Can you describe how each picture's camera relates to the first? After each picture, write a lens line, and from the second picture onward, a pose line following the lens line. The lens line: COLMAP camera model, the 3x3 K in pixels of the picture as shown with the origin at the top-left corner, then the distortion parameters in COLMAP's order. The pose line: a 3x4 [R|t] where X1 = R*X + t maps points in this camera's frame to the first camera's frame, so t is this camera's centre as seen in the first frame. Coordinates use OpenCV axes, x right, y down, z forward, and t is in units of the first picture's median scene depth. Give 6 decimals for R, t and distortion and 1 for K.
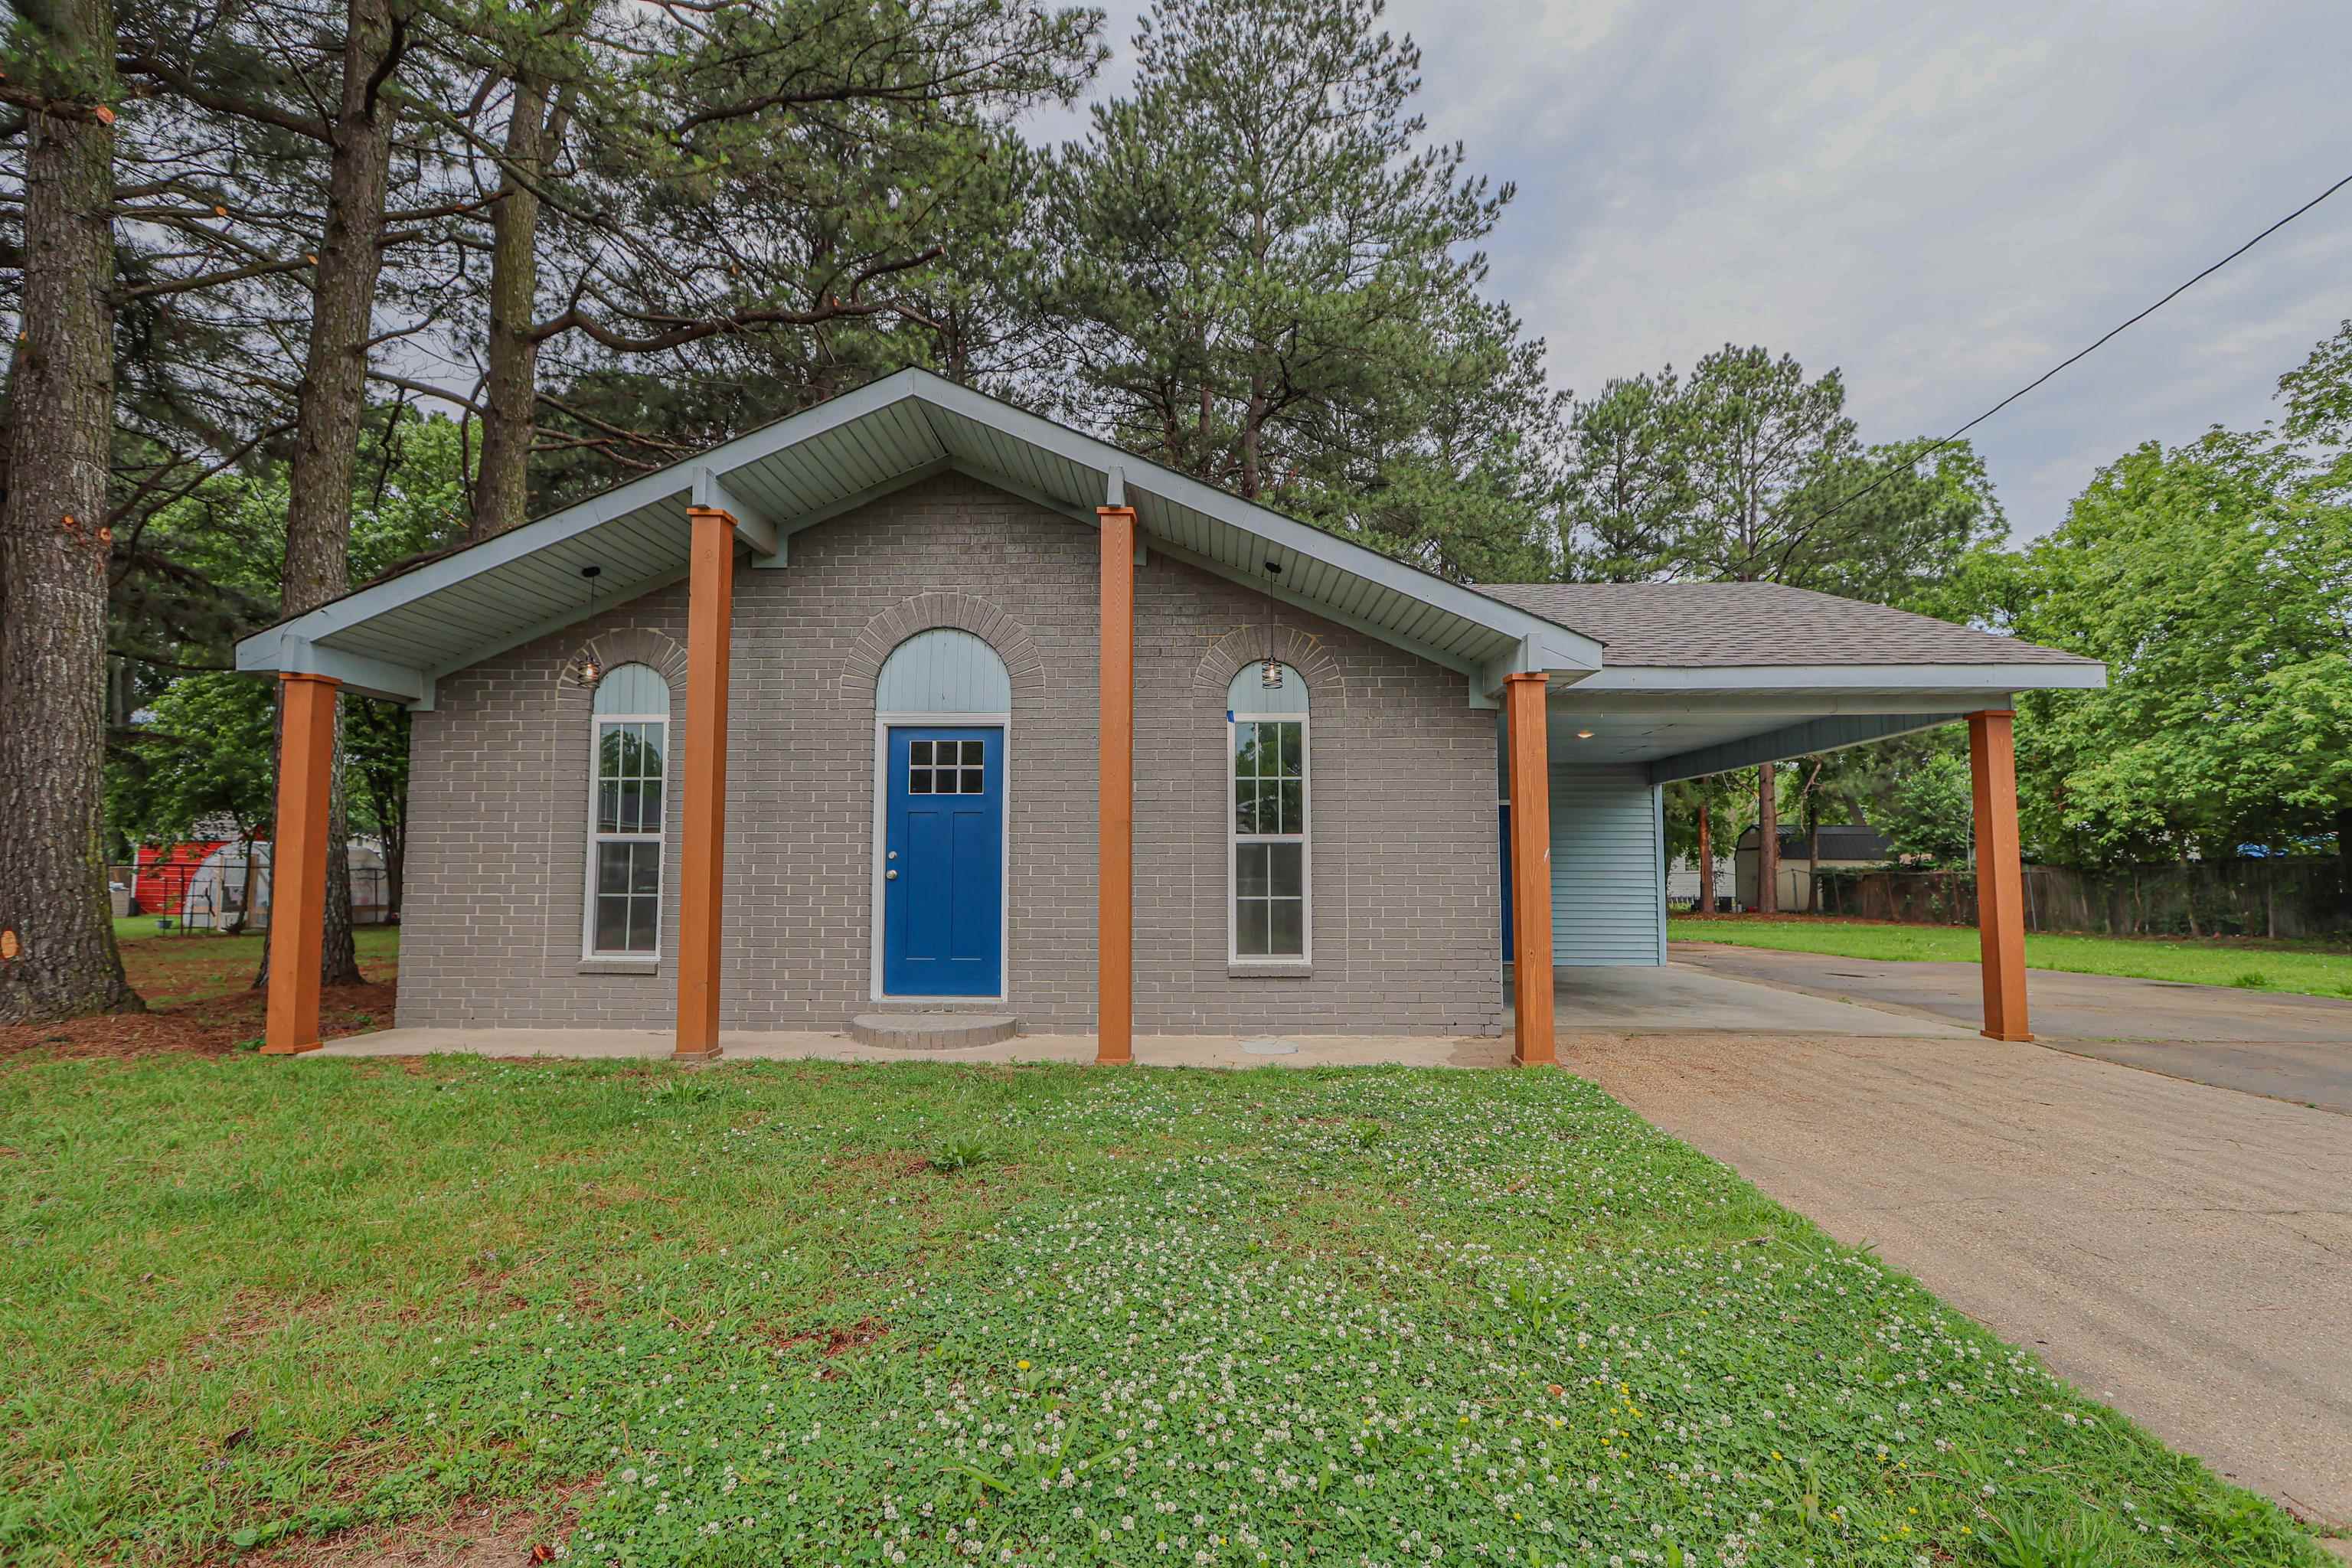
lens RADIAL K [[1126.4, 0, 1158.4], [0, 1126.4, 804.8], [0, 0, 1]] dist [-0.014298, 0.000157]
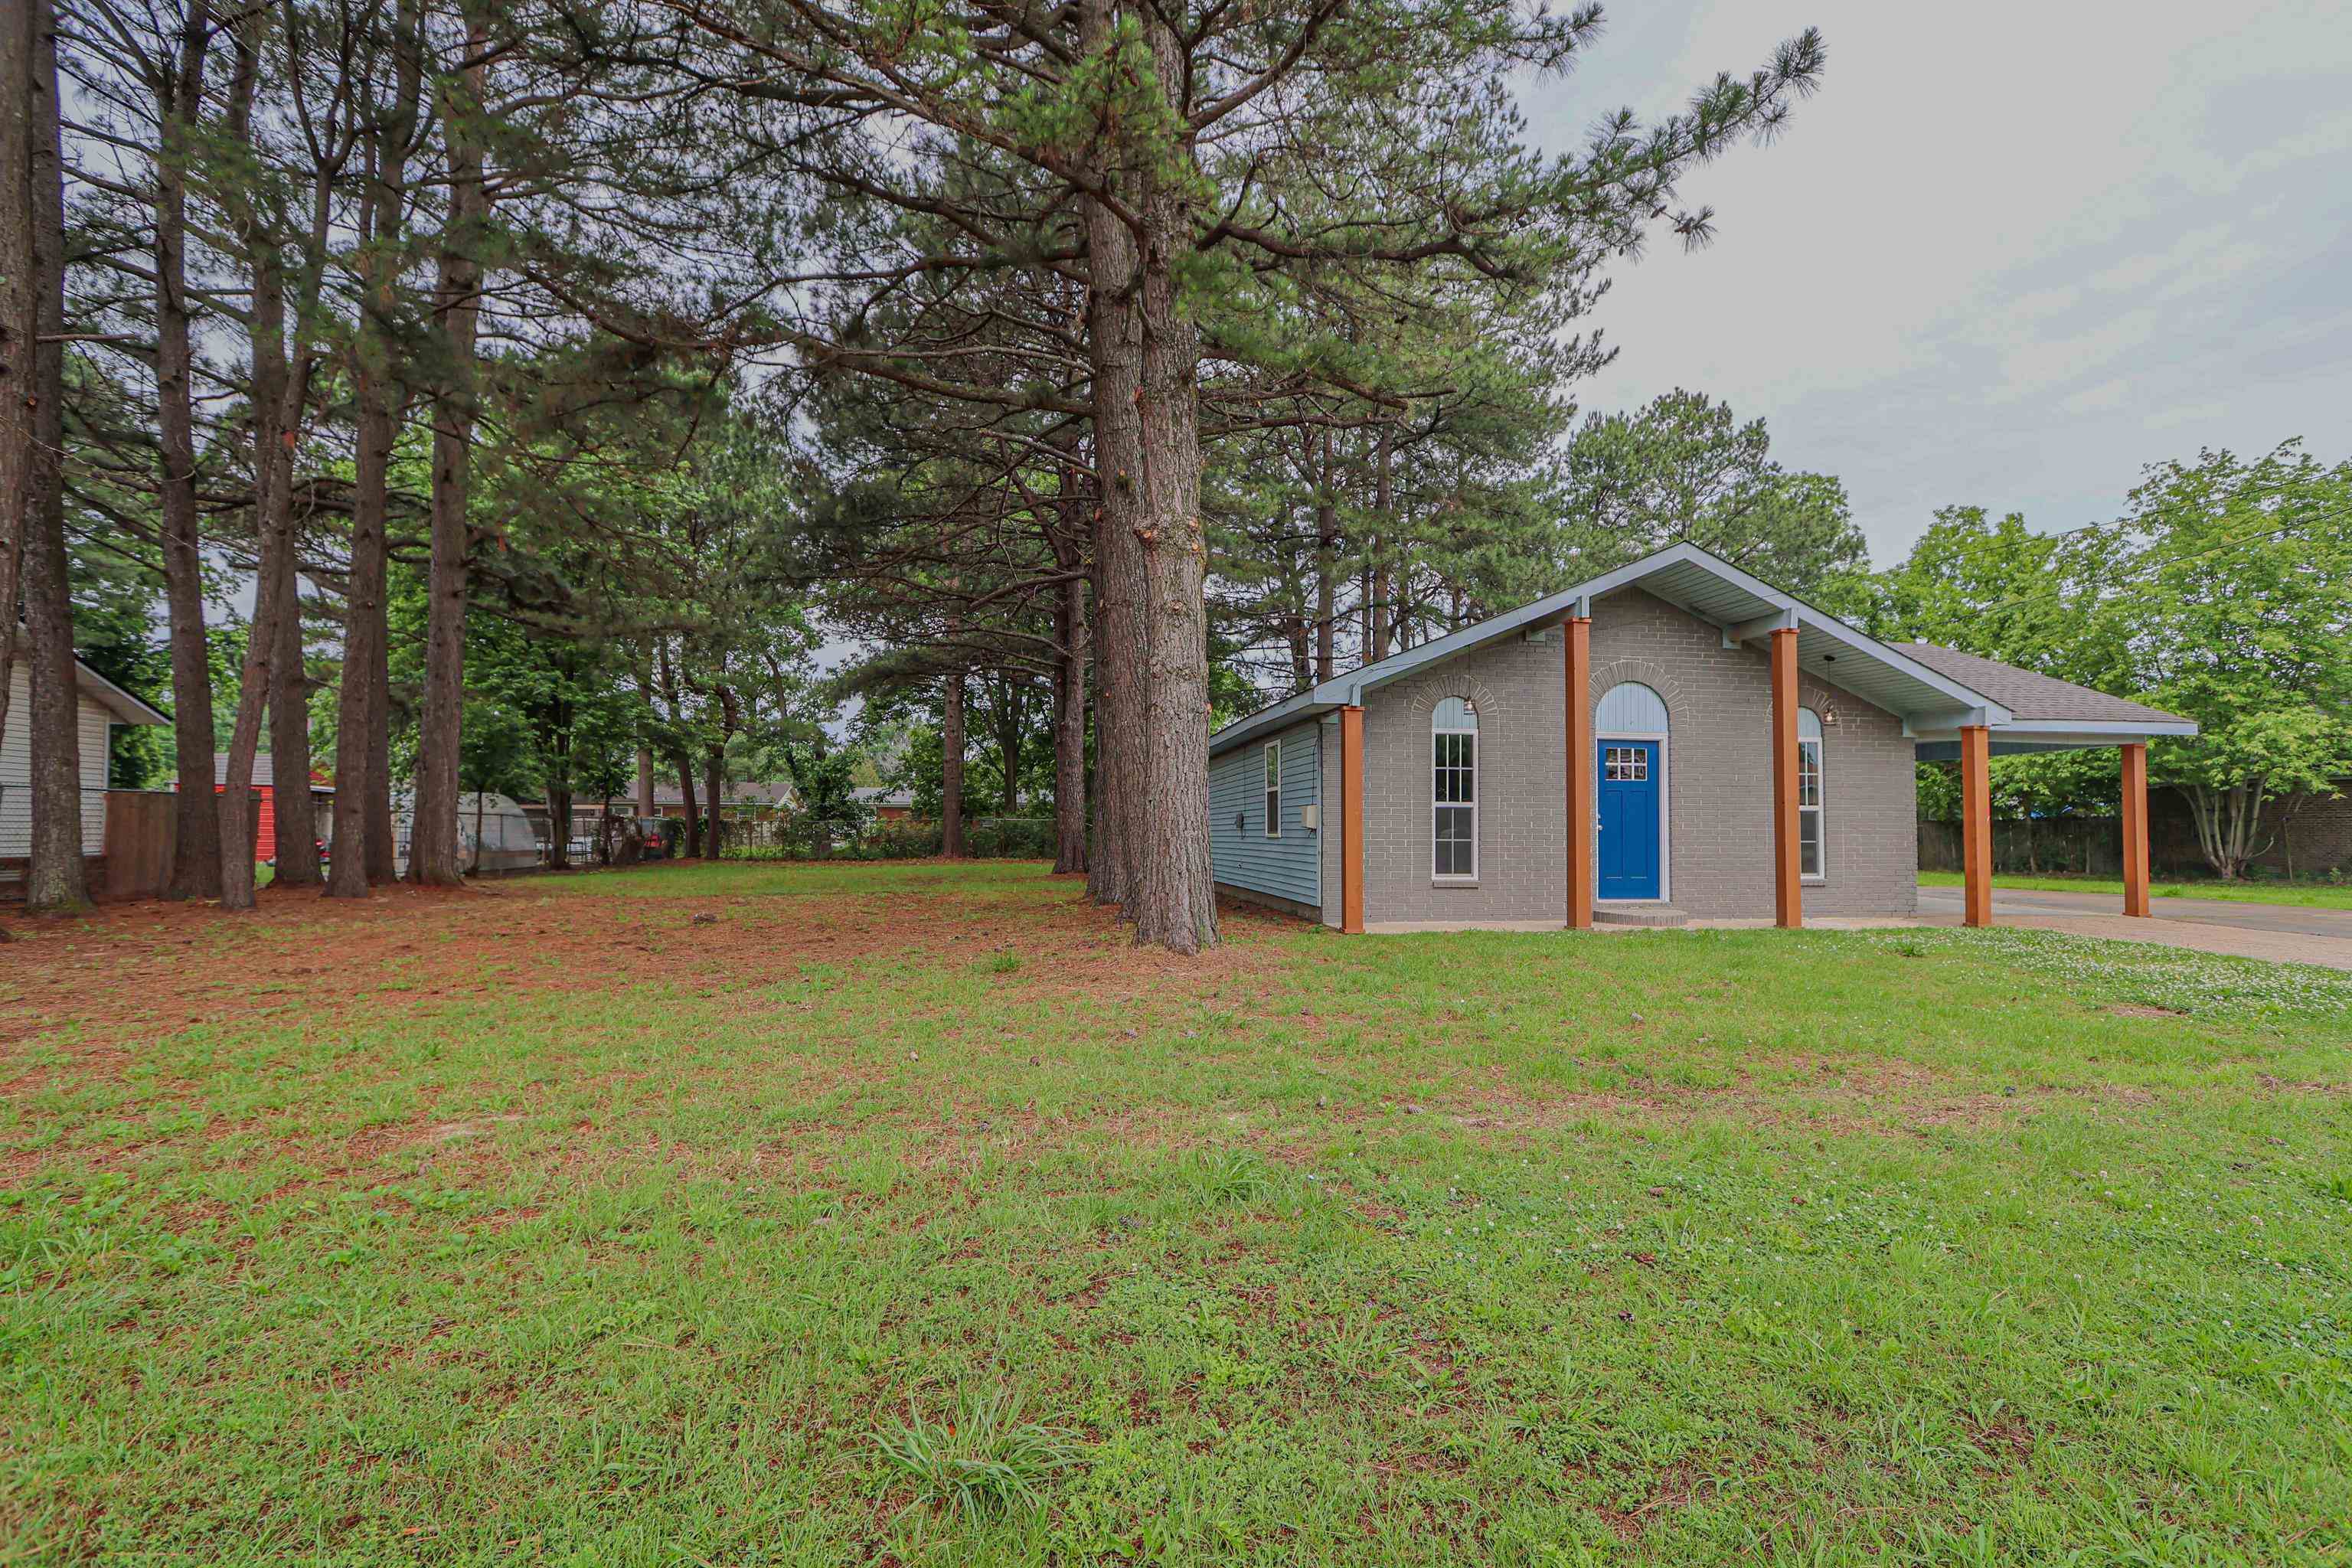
lens RADIAL K [[1160.8, 0, 1176.0], [0, 1160.8, 784.0], [0, 0, 1]] dist [-0.012810, -0.000087]
pose [[0.979357, 0.012263, 0.201764, -1.180410], [-0.018190, 0.999455, 0.027548, -0.038690], [-0.201316, -0.030650, 0.979047, -0.556172]]
